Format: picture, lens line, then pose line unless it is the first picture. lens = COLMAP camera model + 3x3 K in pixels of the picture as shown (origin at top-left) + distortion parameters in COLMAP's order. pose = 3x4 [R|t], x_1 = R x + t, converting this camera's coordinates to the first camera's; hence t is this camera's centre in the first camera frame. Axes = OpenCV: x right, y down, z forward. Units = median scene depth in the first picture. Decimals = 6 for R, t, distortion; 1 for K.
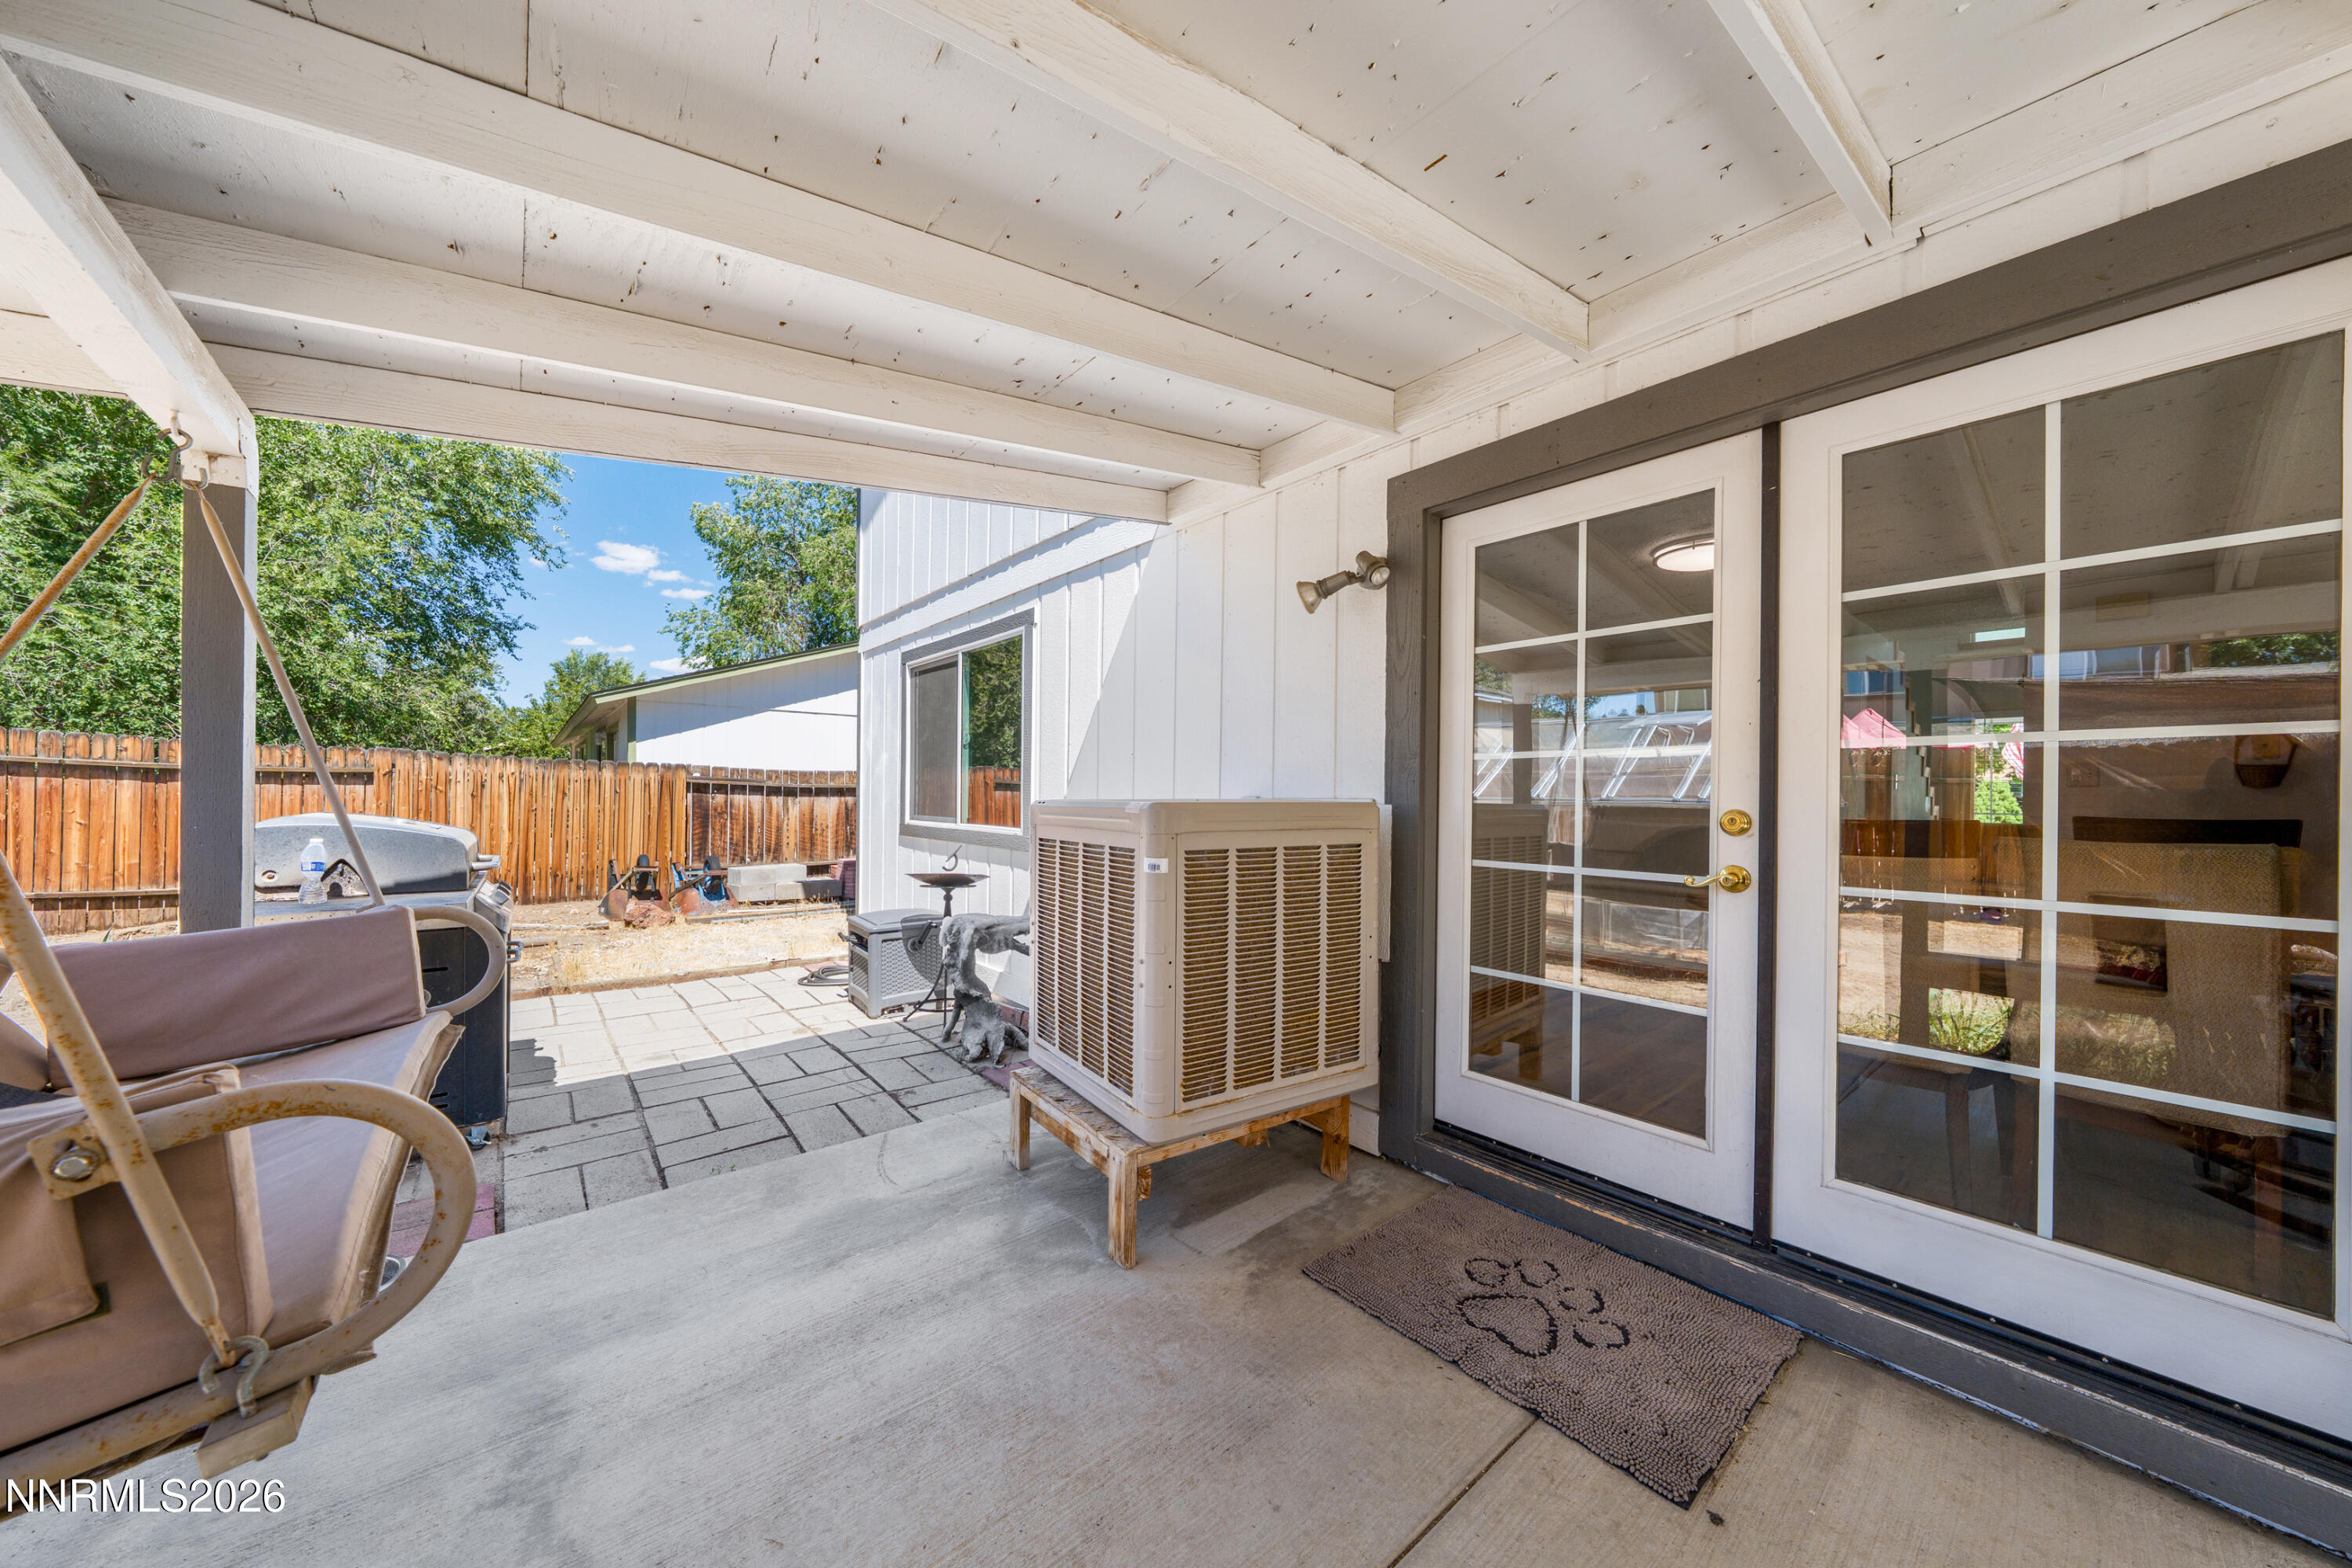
lens RADIAL K [[805.3, 0, 1178.6], [0, 805.3, 790.8], [0, 0, 1]] dist [-0.000147, -0.000223]
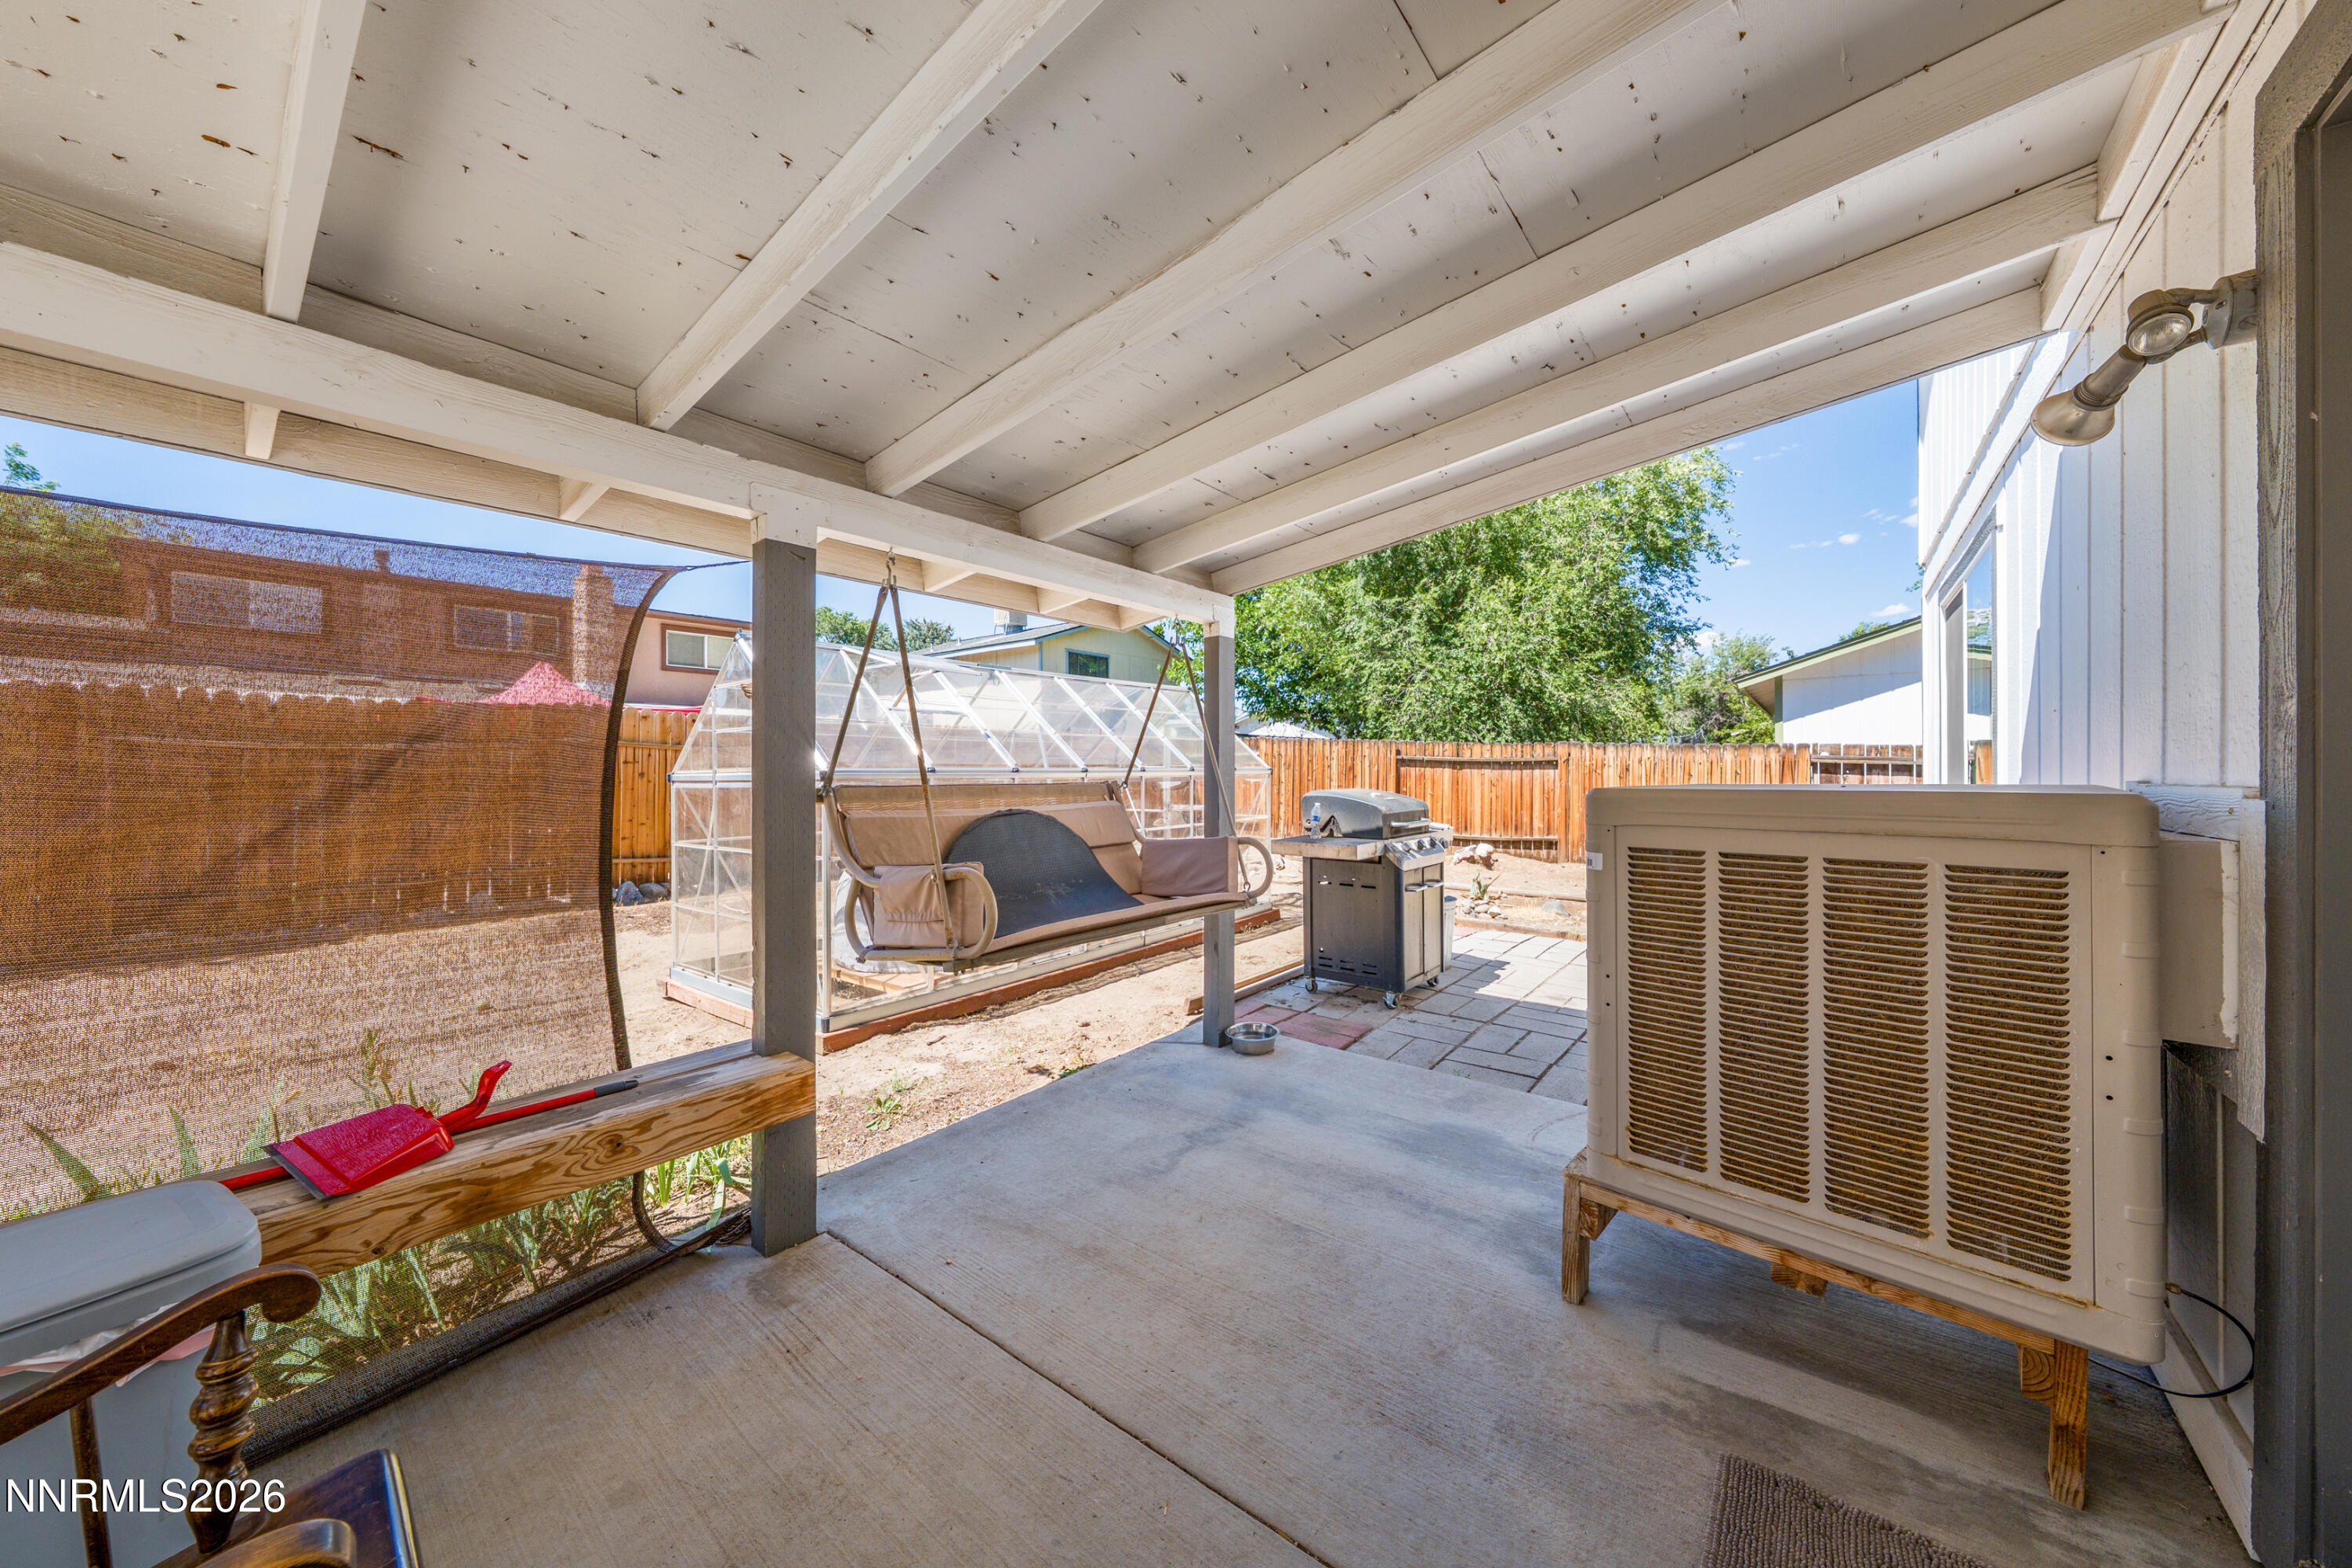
lens RADIAL K [[805.8, 0, 1183.9], [0, 805.8, 757.3], [0, 0, 1]] dist [-0.000829, -0.000074]
pose [[0.204943, -0.026086, -0.978426, 0.539301], [0.009675, 0.999650, -0.024626, -0.001612], [0.978726, -0.004420, 0.205124, 0.280610]]
